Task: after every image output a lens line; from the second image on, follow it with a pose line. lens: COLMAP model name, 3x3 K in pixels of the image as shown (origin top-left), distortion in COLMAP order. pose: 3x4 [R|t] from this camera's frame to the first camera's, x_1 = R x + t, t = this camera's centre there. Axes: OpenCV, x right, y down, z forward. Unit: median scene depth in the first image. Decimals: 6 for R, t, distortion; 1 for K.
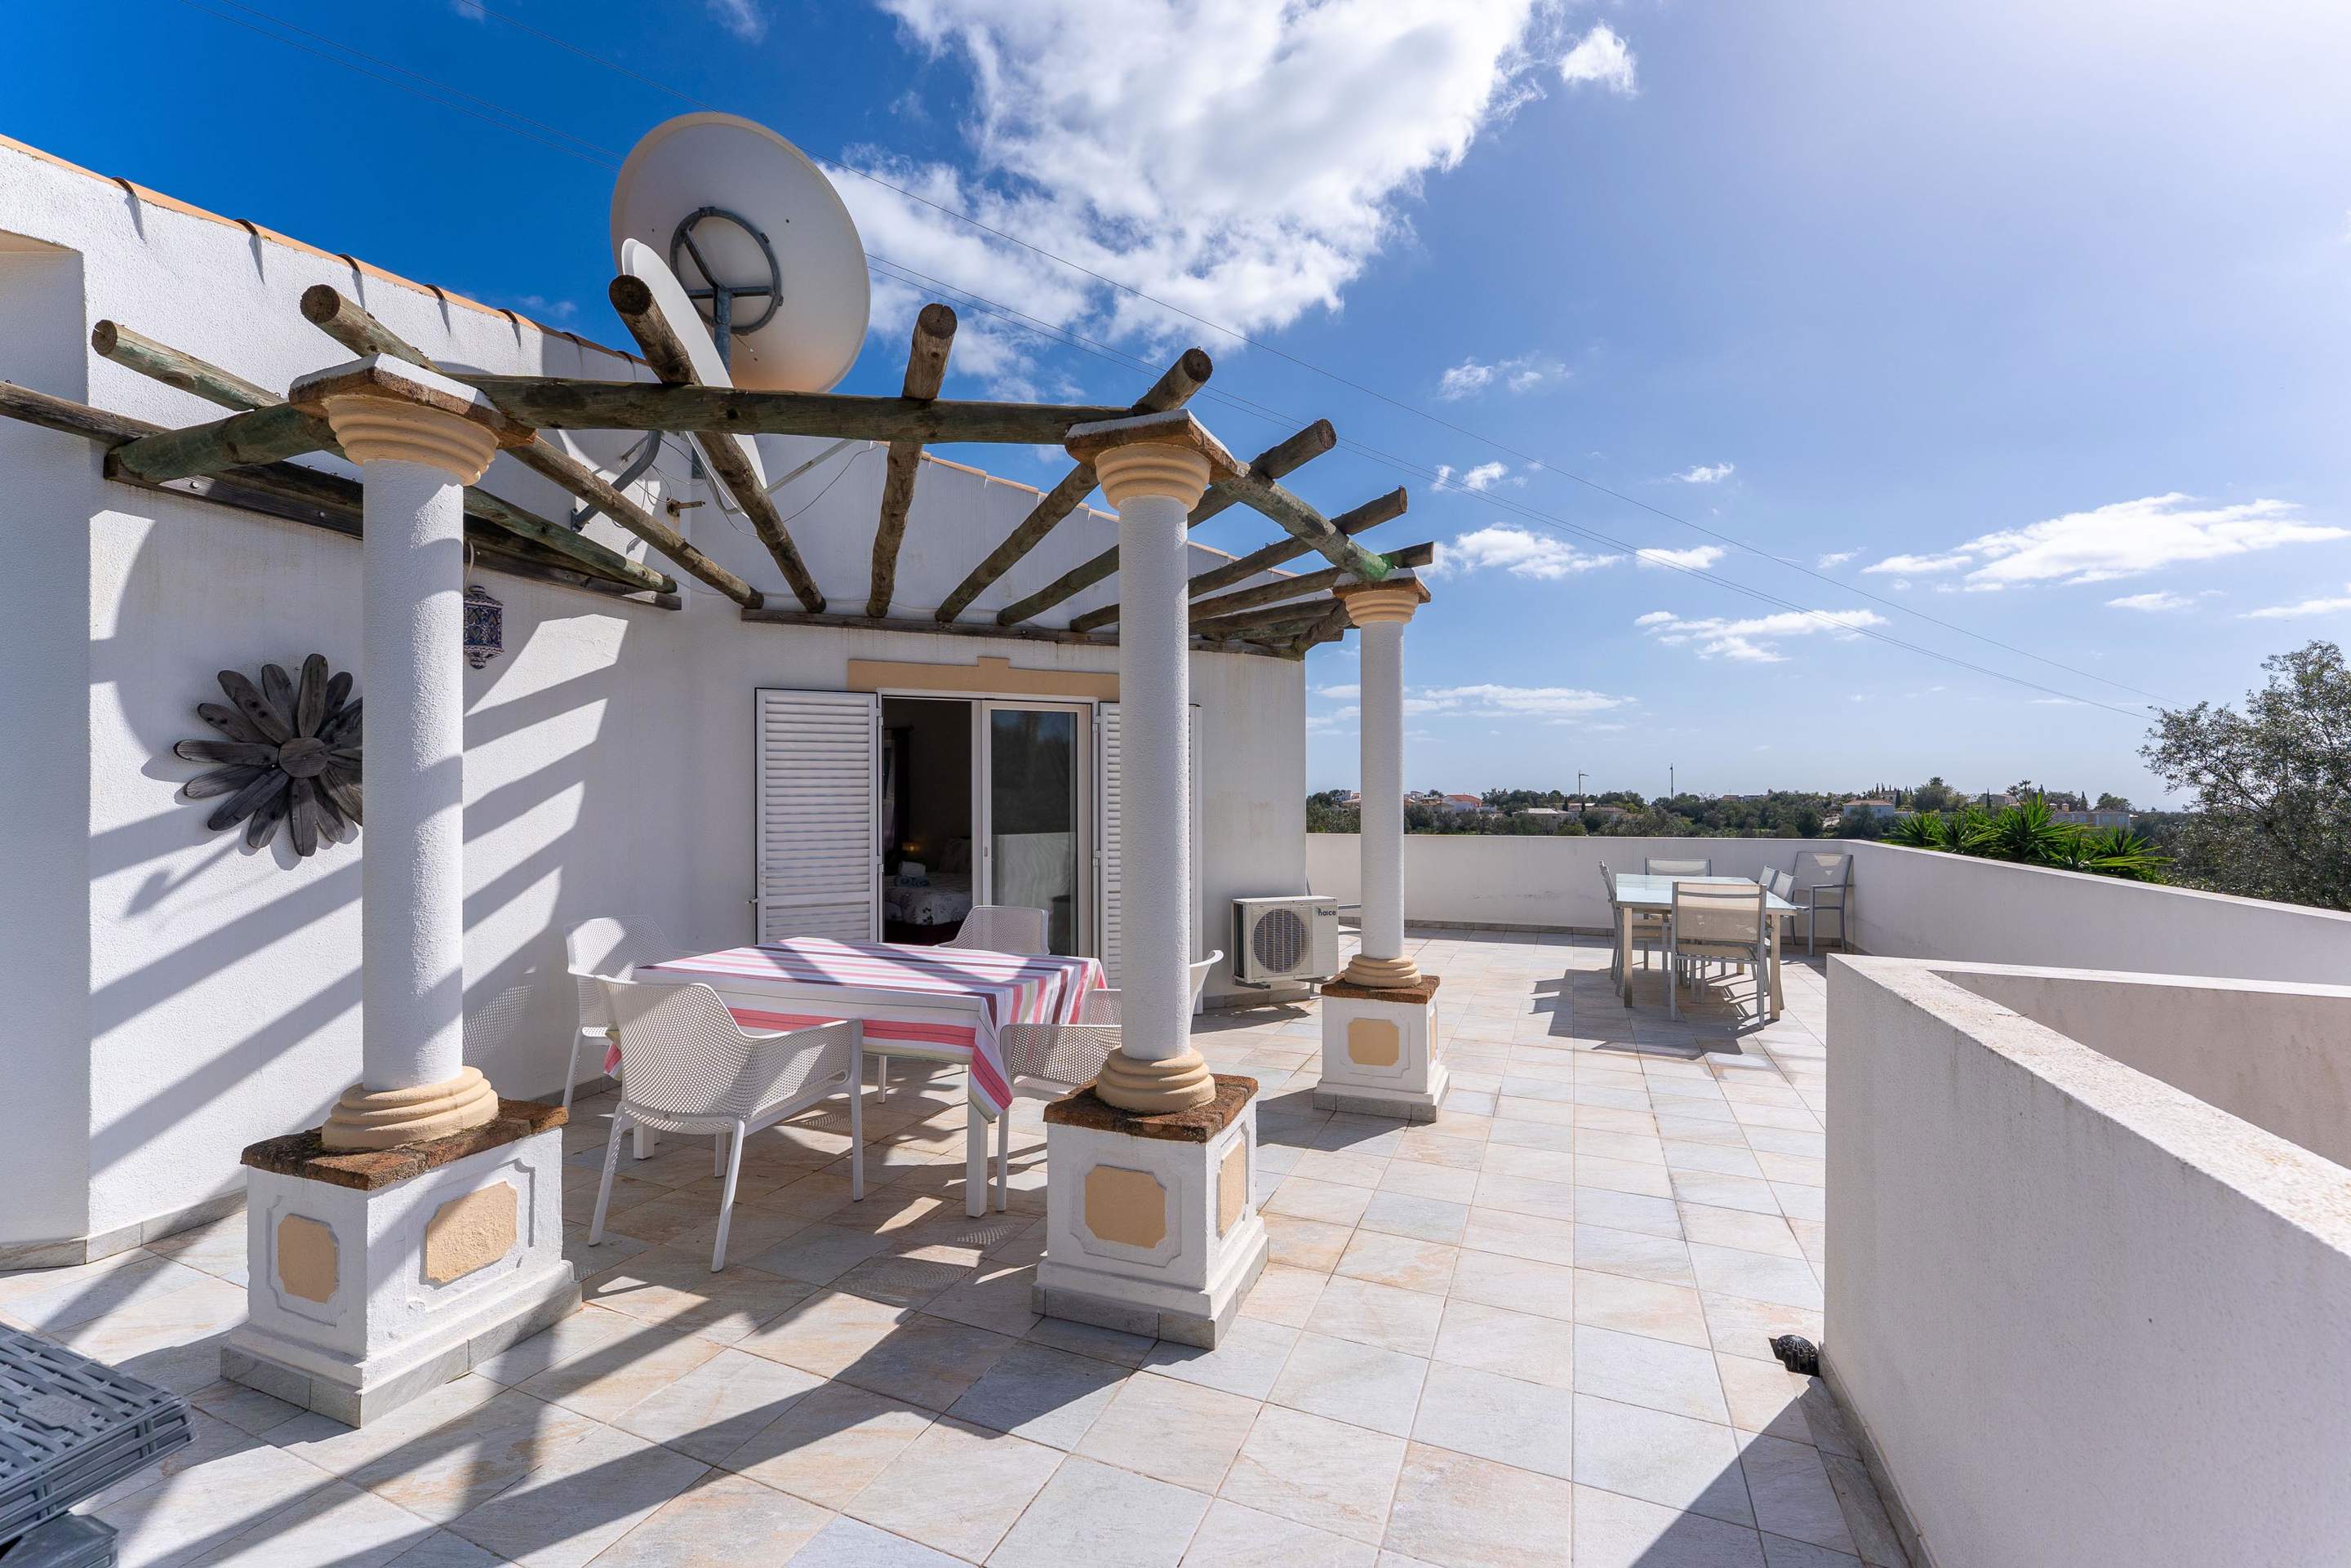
lens RADIAL K [[940.0, 0, 1178.2], [0, 940.0, 804.5], [0, 0, 1]] dist [0.000287, 0.000027]
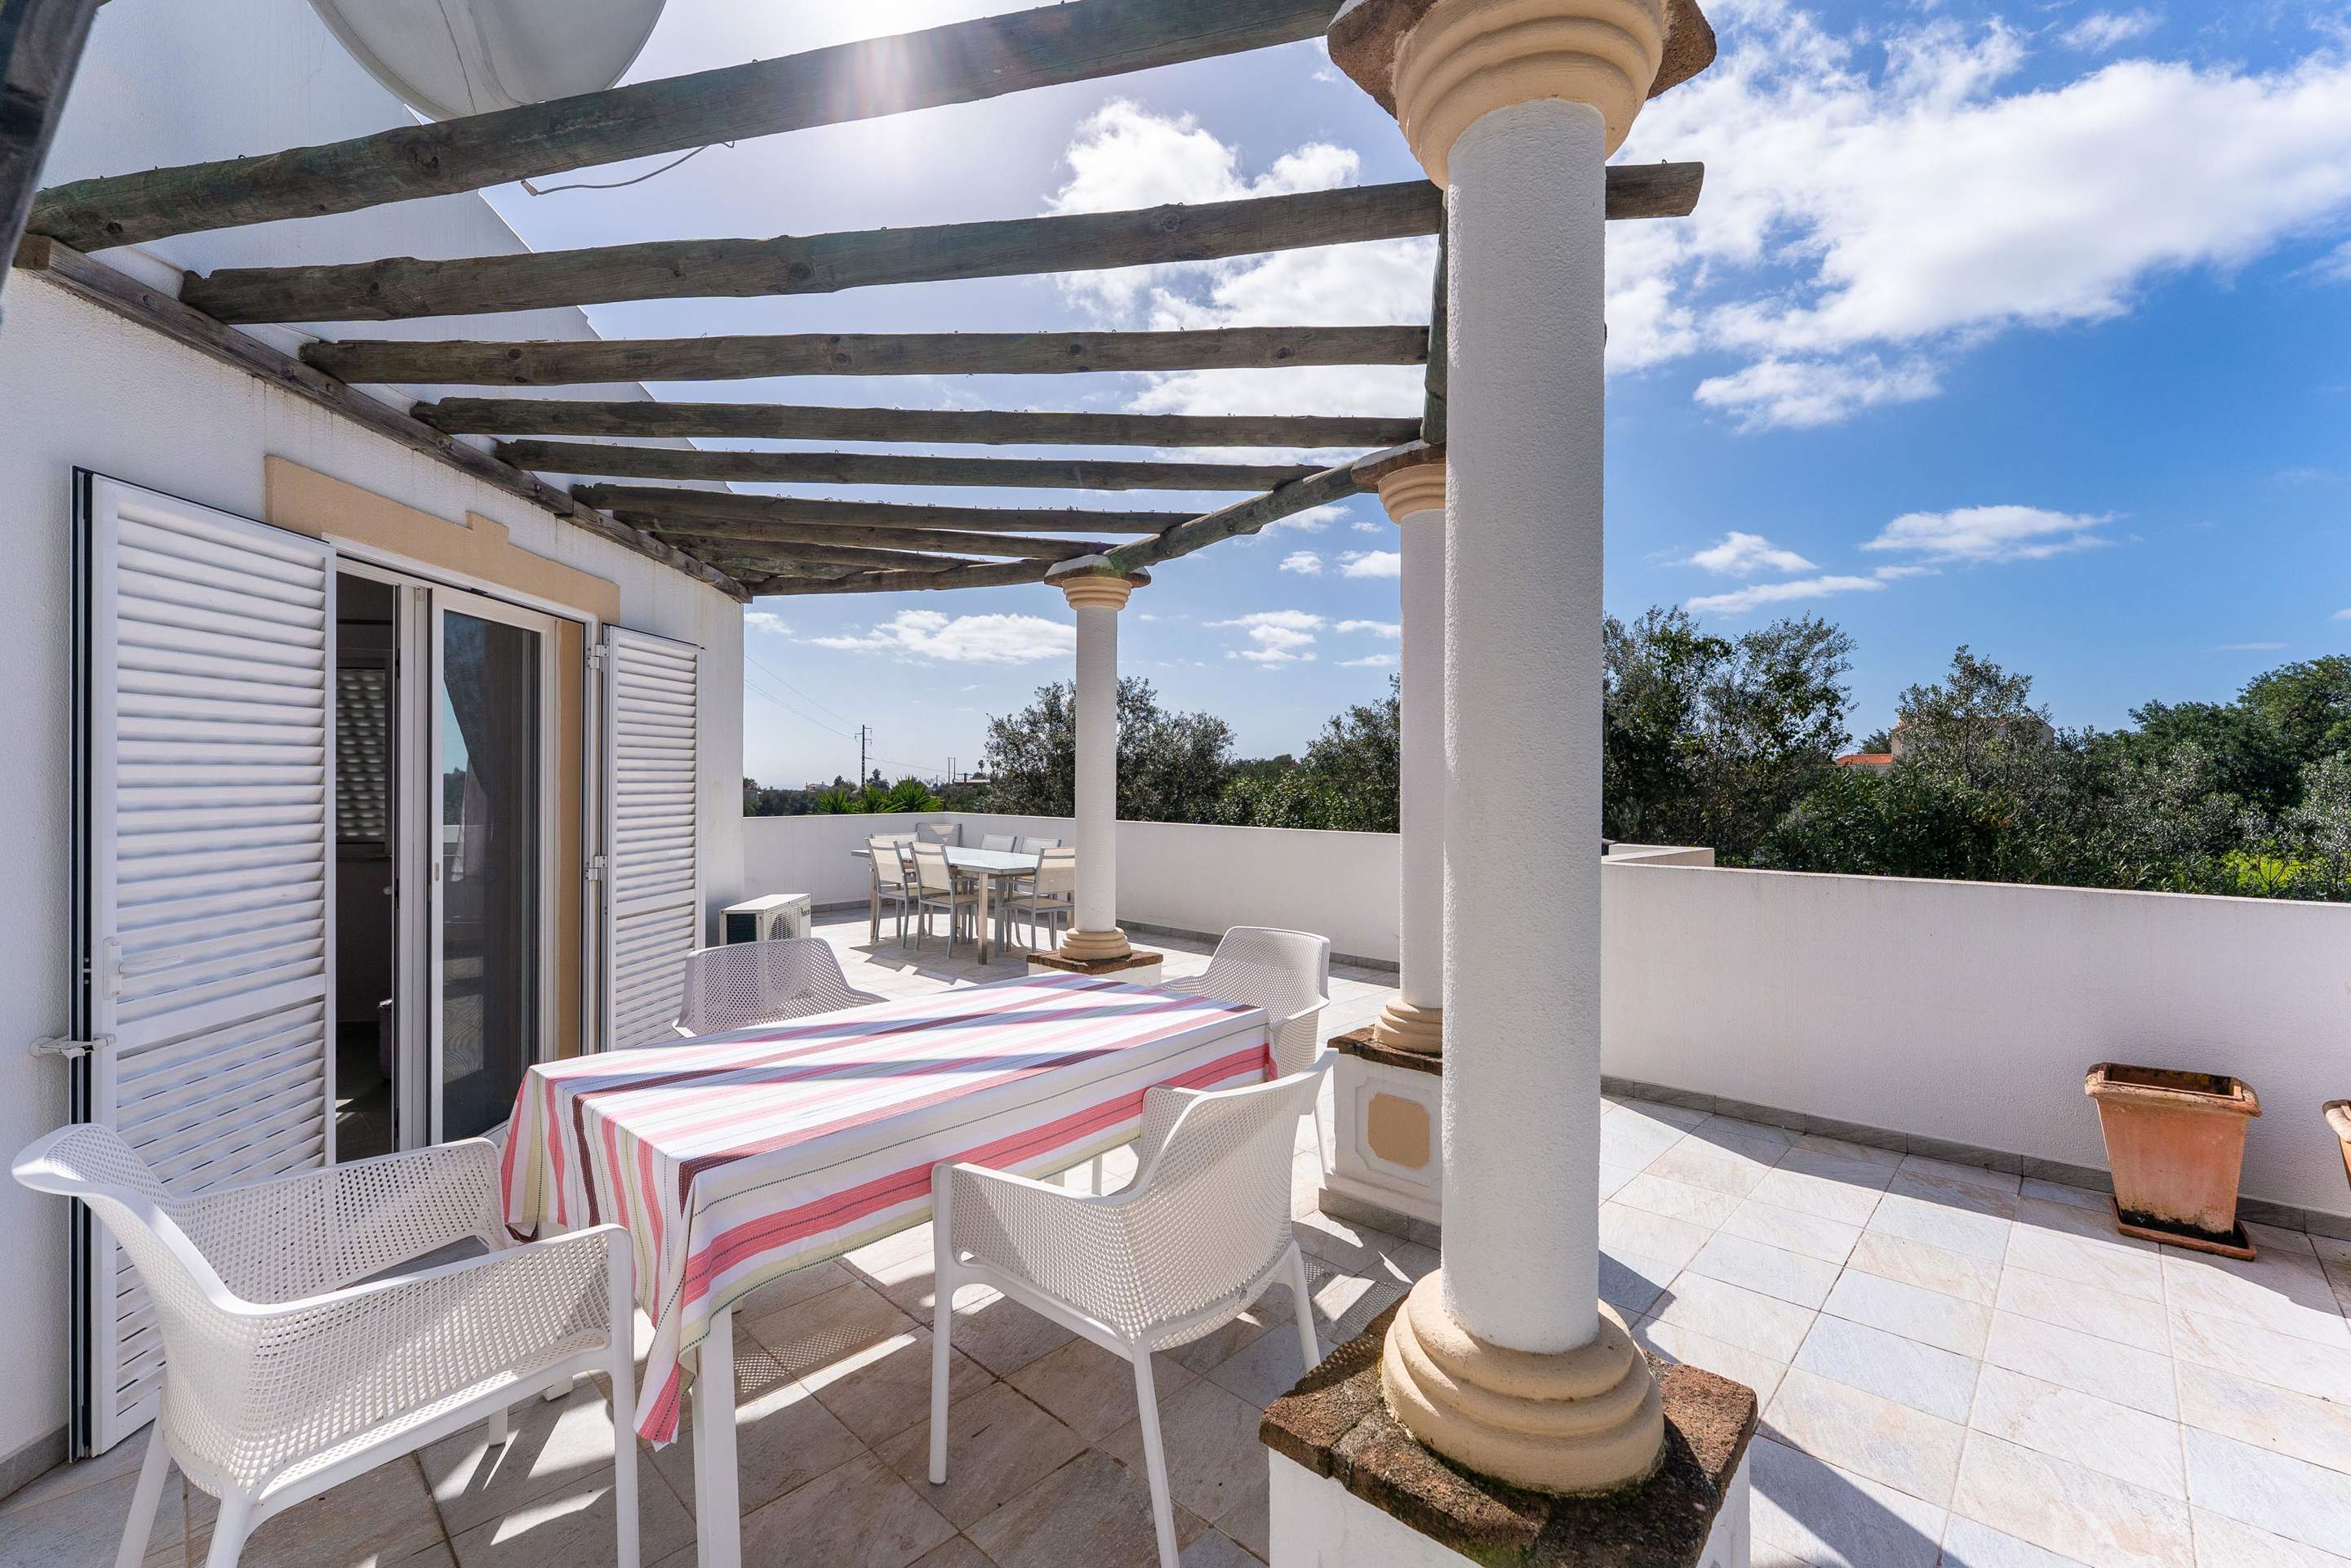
lens RADIAL K [[995.5, 0, 1175.5], [0, 995.5, 784.0], [0, 0, 1]] dist [-0.000779, -0.000053]
pose [[0.354746, -0.002771, 0.934959, -0.586825], [0.000986, 0.999996, 0.002590, -0.001017], [-0.934962, 0.000003, 0.354747, 0.405810]]
